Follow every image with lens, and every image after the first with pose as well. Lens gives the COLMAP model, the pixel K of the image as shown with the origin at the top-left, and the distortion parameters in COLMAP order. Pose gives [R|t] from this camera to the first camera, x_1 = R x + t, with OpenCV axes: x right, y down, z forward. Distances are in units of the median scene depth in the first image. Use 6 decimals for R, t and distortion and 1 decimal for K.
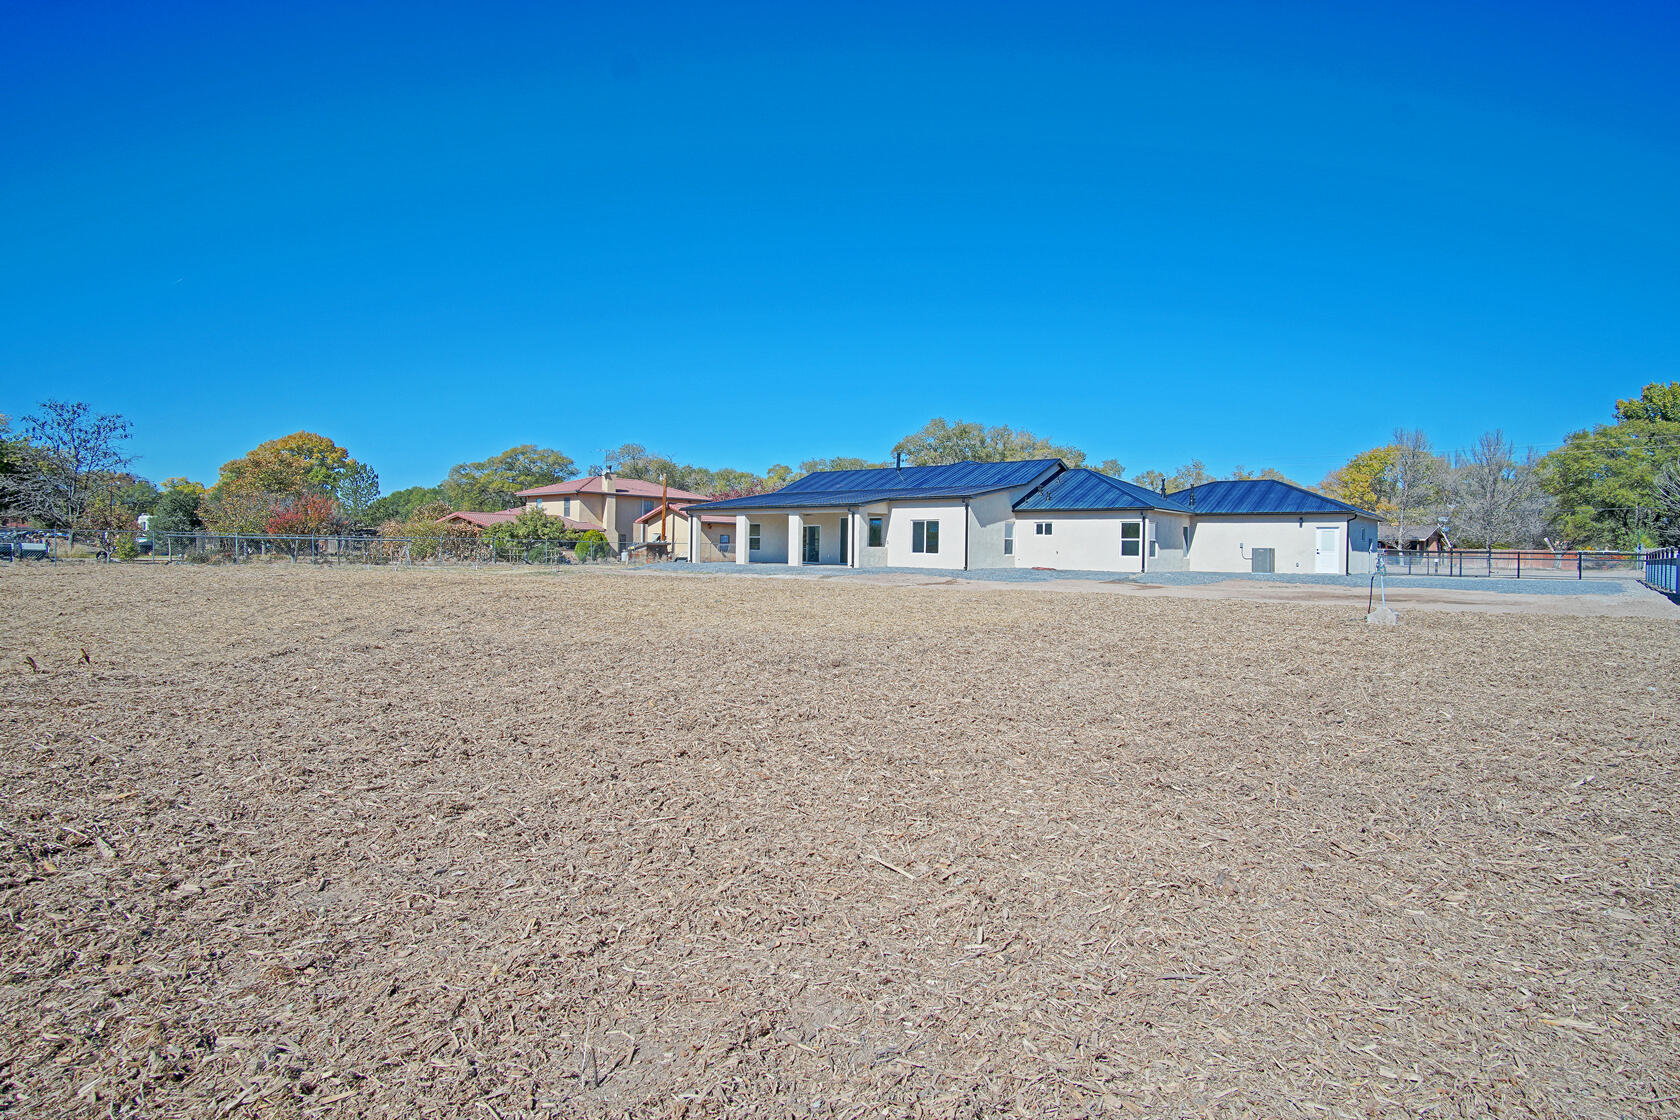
lens RADIAL K [[904.1, 0, 829.5], [0, 904.1, 562.5], [0, 0, 1]] dist [-0.023266, 0.004088]
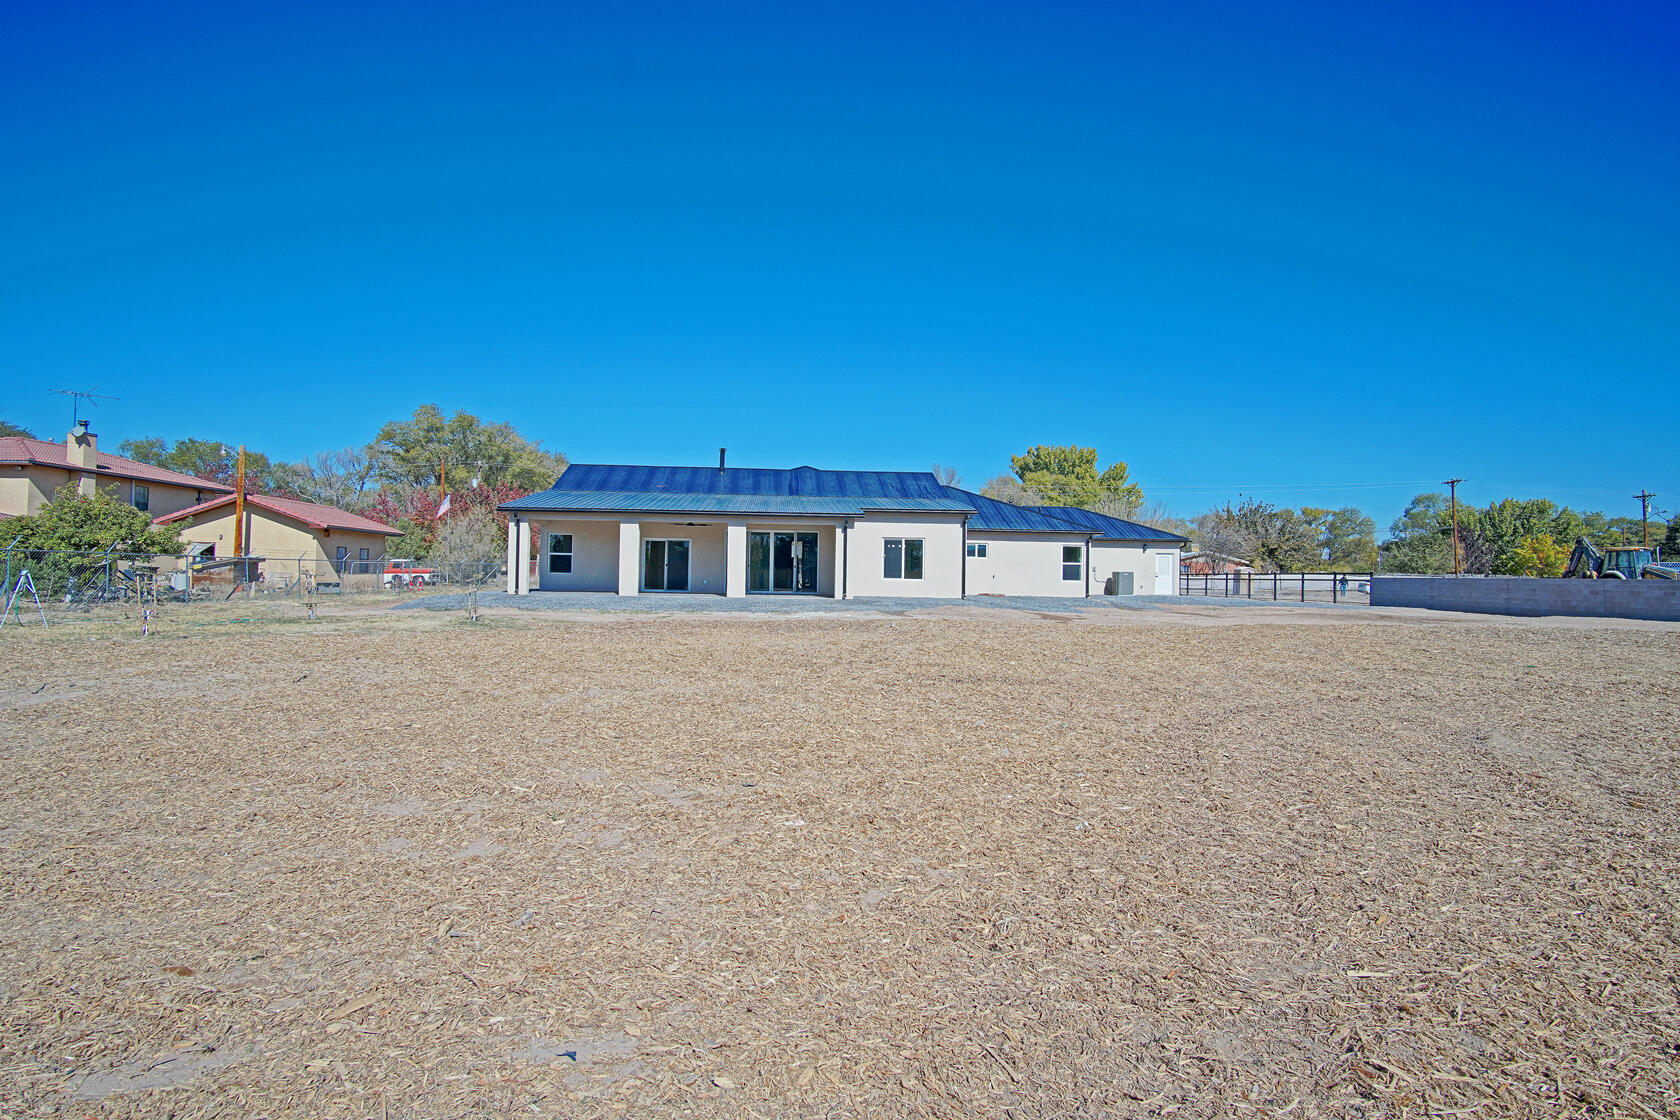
lens RADIAL K [[904.1, 0, 839.6], [0, 904.1, 555.8], [0, 0, 1]] dist [-0.023266, 0.004088]
pose [[0.718494, 0.010504, 0.695454, -0.490908], [0.004365, 0.999798, -0.019611, -0.015136], [-0.695520, 0.017126, 0.718303, 0.445136]]
